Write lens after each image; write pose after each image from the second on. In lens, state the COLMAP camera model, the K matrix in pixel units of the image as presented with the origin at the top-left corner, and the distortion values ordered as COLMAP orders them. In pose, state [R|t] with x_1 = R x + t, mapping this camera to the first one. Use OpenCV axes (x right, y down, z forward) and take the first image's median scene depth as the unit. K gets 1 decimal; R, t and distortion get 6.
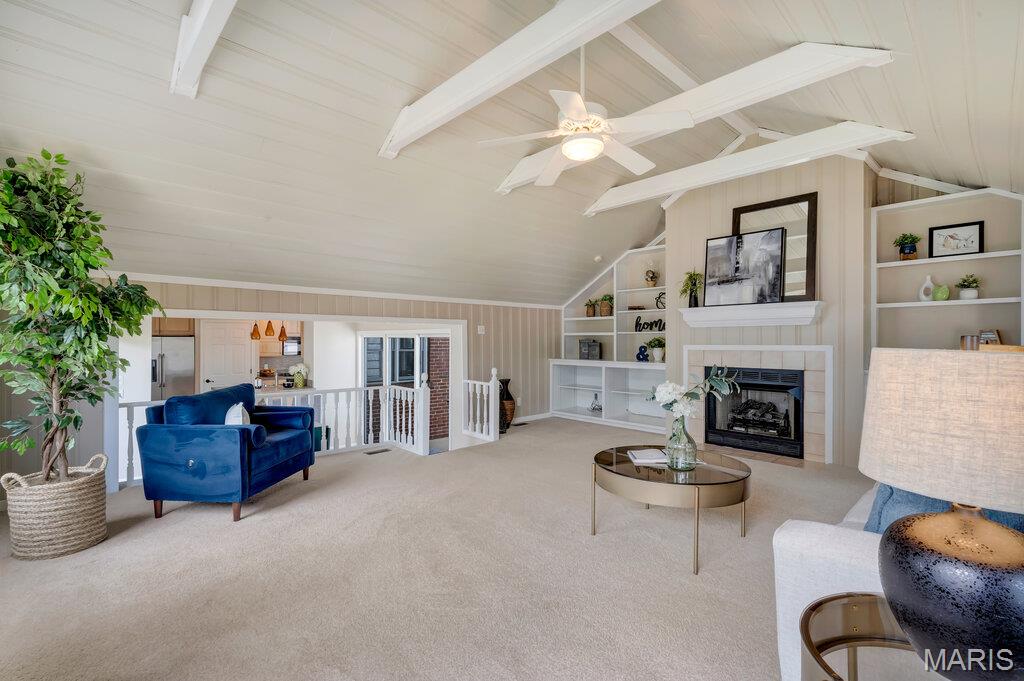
lens RADIAL K [[473.3, 0, 511.5], [0, 473.3, 341.7], [0, 0, 1]] dist [0.000402, -0.000235]
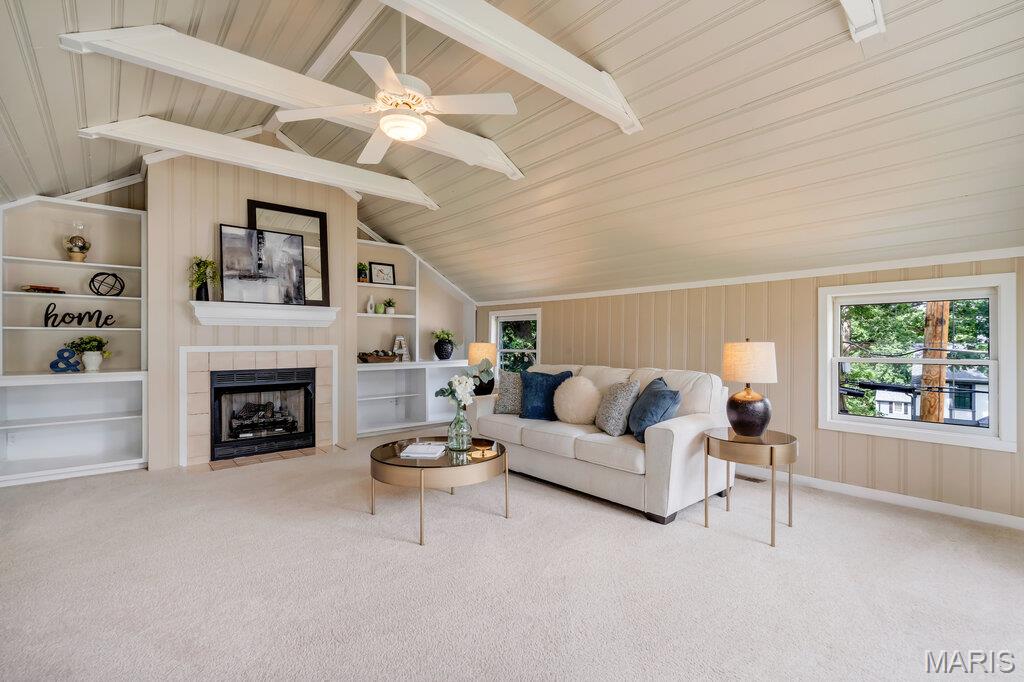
lens RADIAL K [[473.3, 0, 511.5], [0, 473.3, 342.2], [0, 0, 1]] dist [0.000402, -0.000235]
pose [[0.041171, -0.000861, 0.999152, -0.451643], [0.001290, 0.999999, 0.000809, -0.000064], [-0.999151, 0.001256, 0.041172, 0.454856]]
